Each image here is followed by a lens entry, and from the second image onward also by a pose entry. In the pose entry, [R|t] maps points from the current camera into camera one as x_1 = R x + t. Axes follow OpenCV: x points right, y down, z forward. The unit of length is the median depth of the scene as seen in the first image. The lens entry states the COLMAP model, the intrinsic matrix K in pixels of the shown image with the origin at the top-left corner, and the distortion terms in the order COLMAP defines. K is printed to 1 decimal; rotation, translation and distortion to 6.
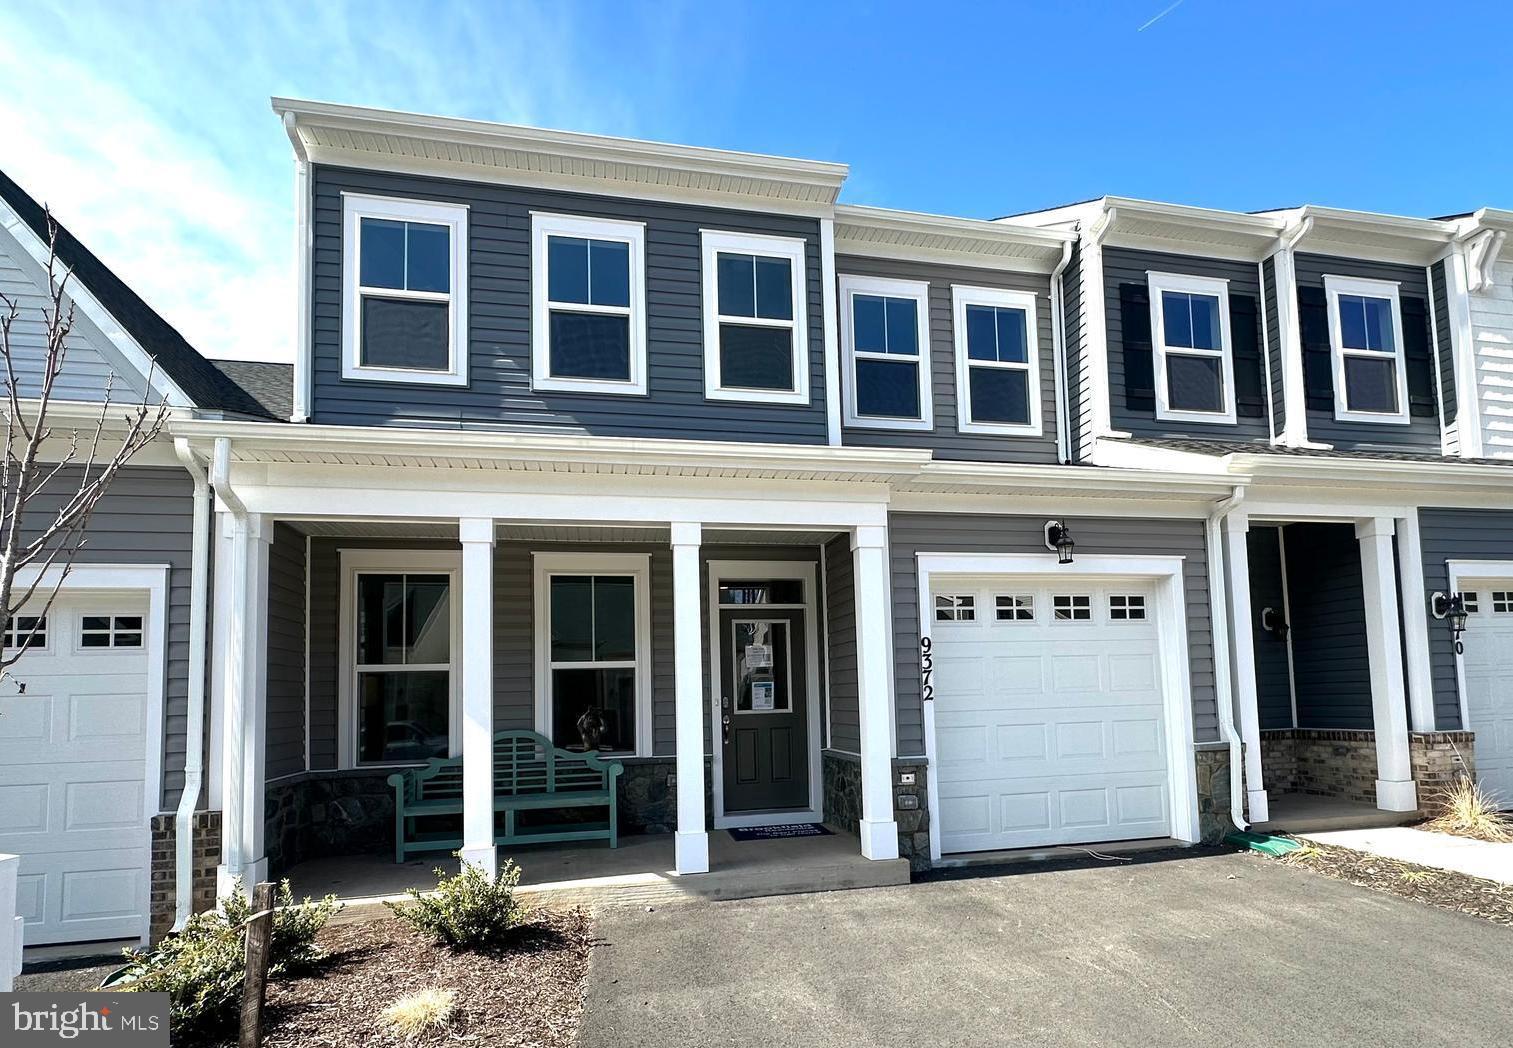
lens RADIAL K [[433.2, 0, 757.1], [0, 433.2, 525.3], [0, 0, 1]] dist [-0.001100, 0.000022]
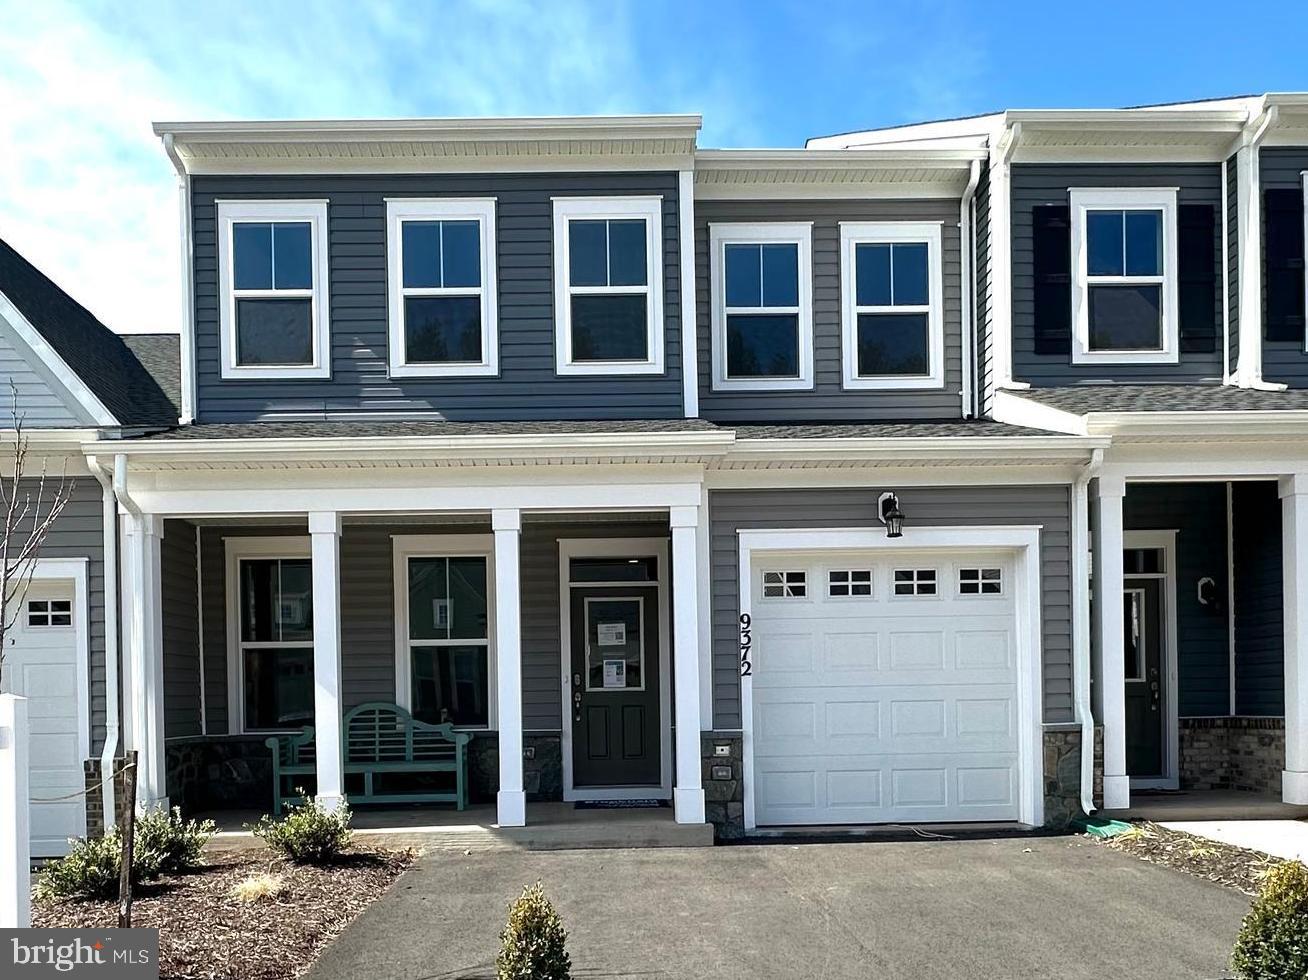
lens RADIAL K [[518.1, 0, 654.0], [0, 518.1, 490.0], [0, 0, 1]] dist [-0.001596, 0.000024]
pose [[0.993327, -0.032688, -0.110598, 0.247956], [0.034114, 0.999357, 0.011027, -0.039468], [0.110167, -0.014727, 0.993804, -0.170014]]
